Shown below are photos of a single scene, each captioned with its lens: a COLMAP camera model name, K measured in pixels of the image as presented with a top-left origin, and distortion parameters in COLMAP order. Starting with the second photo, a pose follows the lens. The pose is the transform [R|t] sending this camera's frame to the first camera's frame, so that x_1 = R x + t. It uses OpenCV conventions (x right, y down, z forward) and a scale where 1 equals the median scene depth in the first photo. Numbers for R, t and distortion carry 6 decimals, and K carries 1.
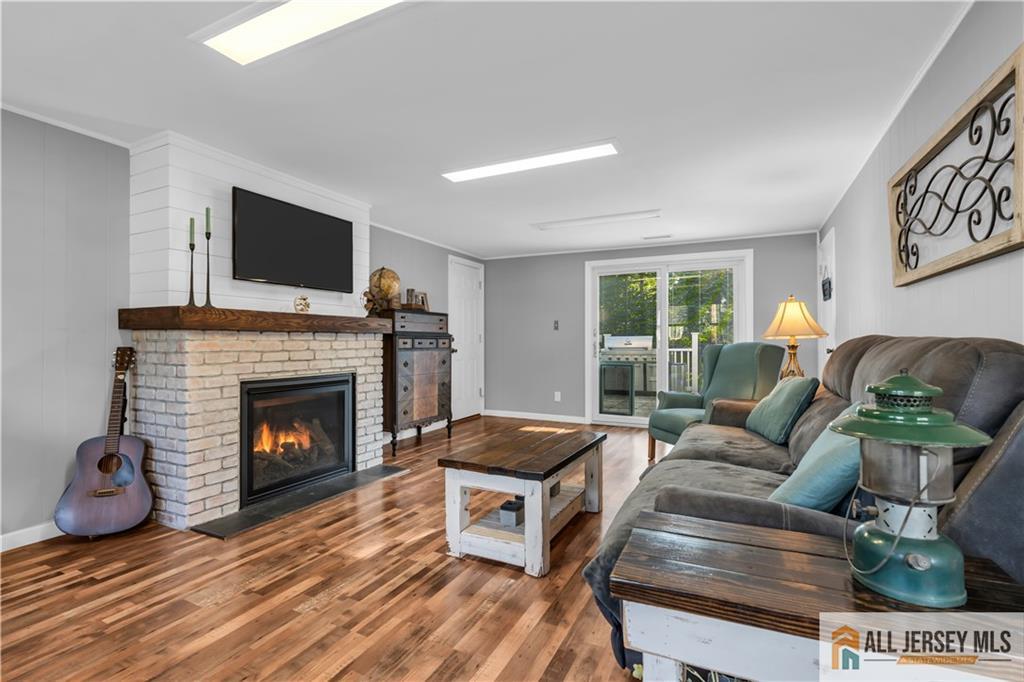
lens RADIAL K [[466.0, 0, 513.0], [0, 466.0, 340.6], [0, 0, 1]] dist [-0.003142, 0.000610]
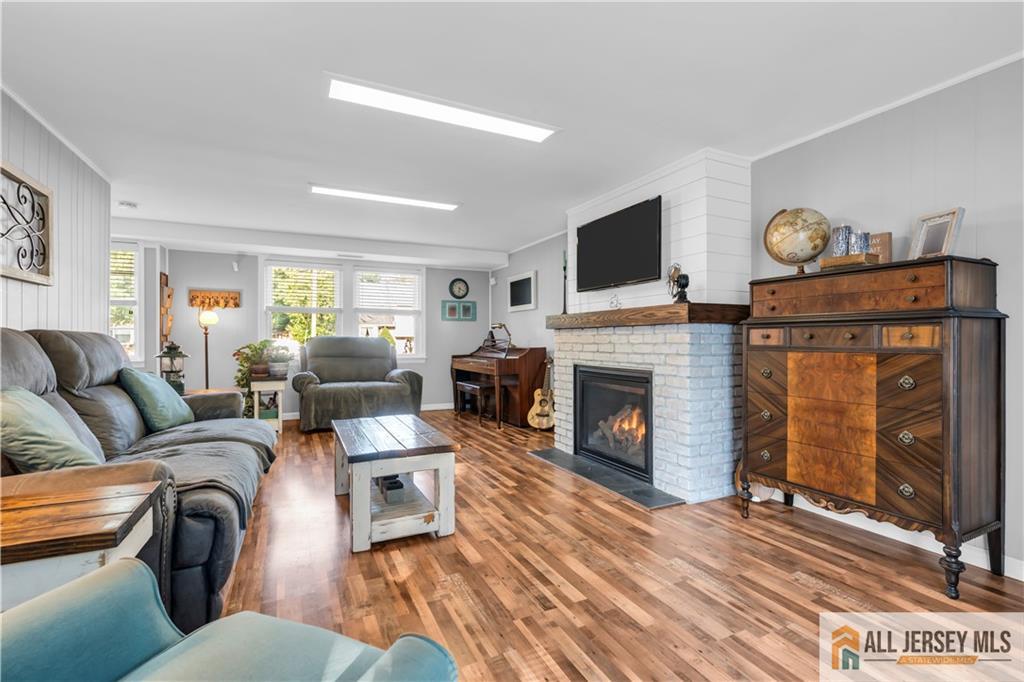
lens RADIAL K [[466.0, 0, 510.8], [0, 466.0, 339.7], [0, 0, 1]] dist [-0.003142, 0.000610]
pose [[-0.612518, -0.000446, -0.790456, 0.536923], [0.000663, 0.999999, -0.001078, 0.012209], [0.790456, -0.001184, -0.612517, 1.407613]]
